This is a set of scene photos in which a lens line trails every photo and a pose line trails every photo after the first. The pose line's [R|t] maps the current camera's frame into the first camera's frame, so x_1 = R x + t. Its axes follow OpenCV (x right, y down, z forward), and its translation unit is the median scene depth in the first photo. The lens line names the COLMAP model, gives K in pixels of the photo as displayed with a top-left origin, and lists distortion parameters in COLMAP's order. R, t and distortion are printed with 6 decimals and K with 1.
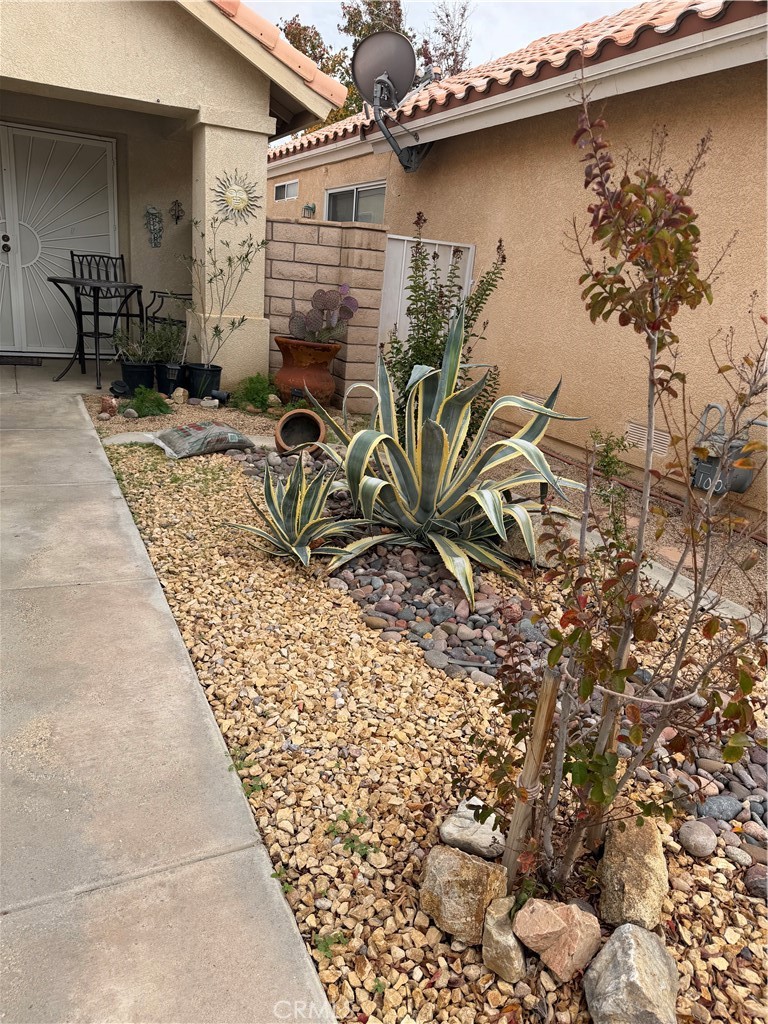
lens RADIAL K [[716.0, 0, 388.7], [0, 716.0, 513.7], [0, 0, 1]] dist [0.052551, -0.068139]
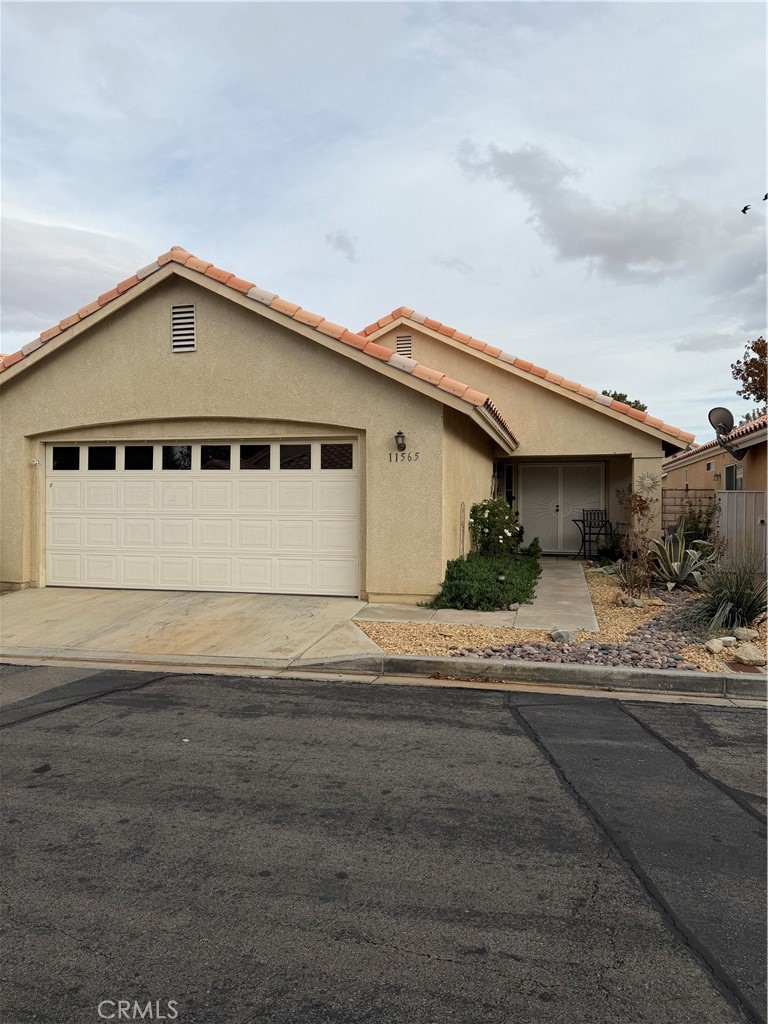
lens RADIAL K [[716.0, 0, 347.1], [0, 716.0, 509.5], [0, 0, 1]] dist [0.052551, -0.068139]
pose [[0.732782, -0.079447, -0.675810, 0.654328], [-0.152726, 0.948620, -0.277119, 0.455922], [0.663103, 0.306281, 0.682998, -1.248838]]
